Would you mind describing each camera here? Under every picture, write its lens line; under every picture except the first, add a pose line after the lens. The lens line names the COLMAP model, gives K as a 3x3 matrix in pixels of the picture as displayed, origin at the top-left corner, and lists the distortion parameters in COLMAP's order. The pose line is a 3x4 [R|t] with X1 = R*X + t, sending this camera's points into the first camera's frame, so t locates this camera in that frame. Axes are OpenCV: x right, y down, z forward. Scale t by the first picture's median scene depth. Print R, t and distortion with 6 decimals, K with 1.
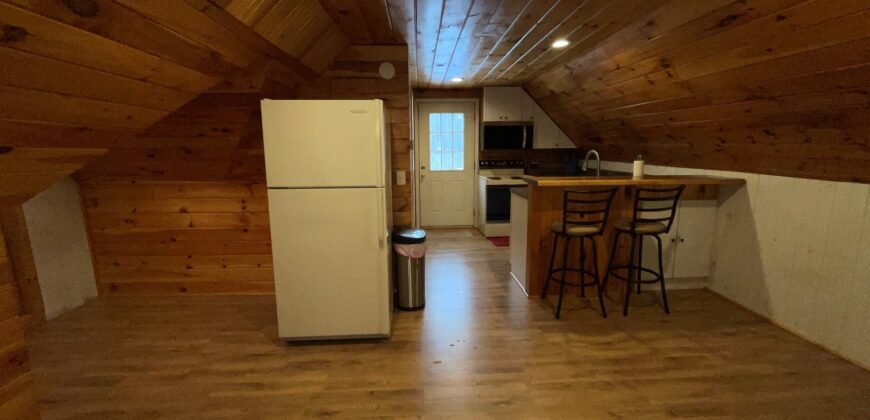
lens RADIAL K [[352.5, 0, 437.9], [0, 352.5, 207.0], [0, 0, 1]] dist [-0.001981, -0.000796]
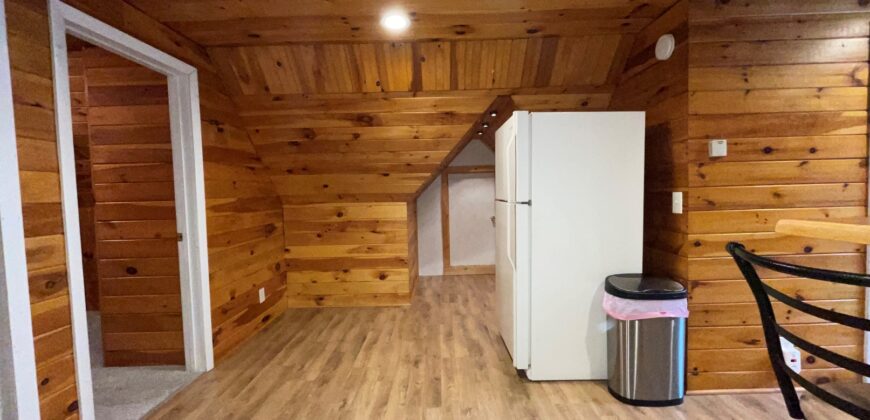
lens RADIAL K [[352.5, 0, 436.8], [0, 352.5, 209.5], [0, 0, 1]] dist [-0.001981, -0.000796]
pose [[-0.060640, 0.056191, -0.996577, 0.582998], [-0.137761, 0.988388, 0.064112, -0.053154], [0.988607, 0.141177, -0.052195, 0.626994]]
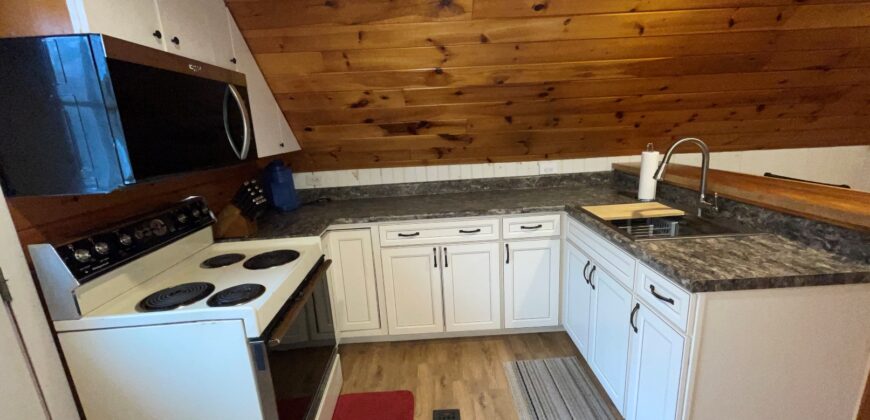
lens RADIAL K [[352.5, 0, 435.6], [0, 352.5, 206.1], [0, 0, 1]] dist [-0.001981, -0.000796]
pose [[0.048219, -0.216066, 0.975187, -0.091145], [0.220531, 0.954532, 0.200586, -0.268019], [-0.974187, 0.205387, 0.093676, 1.431870]]
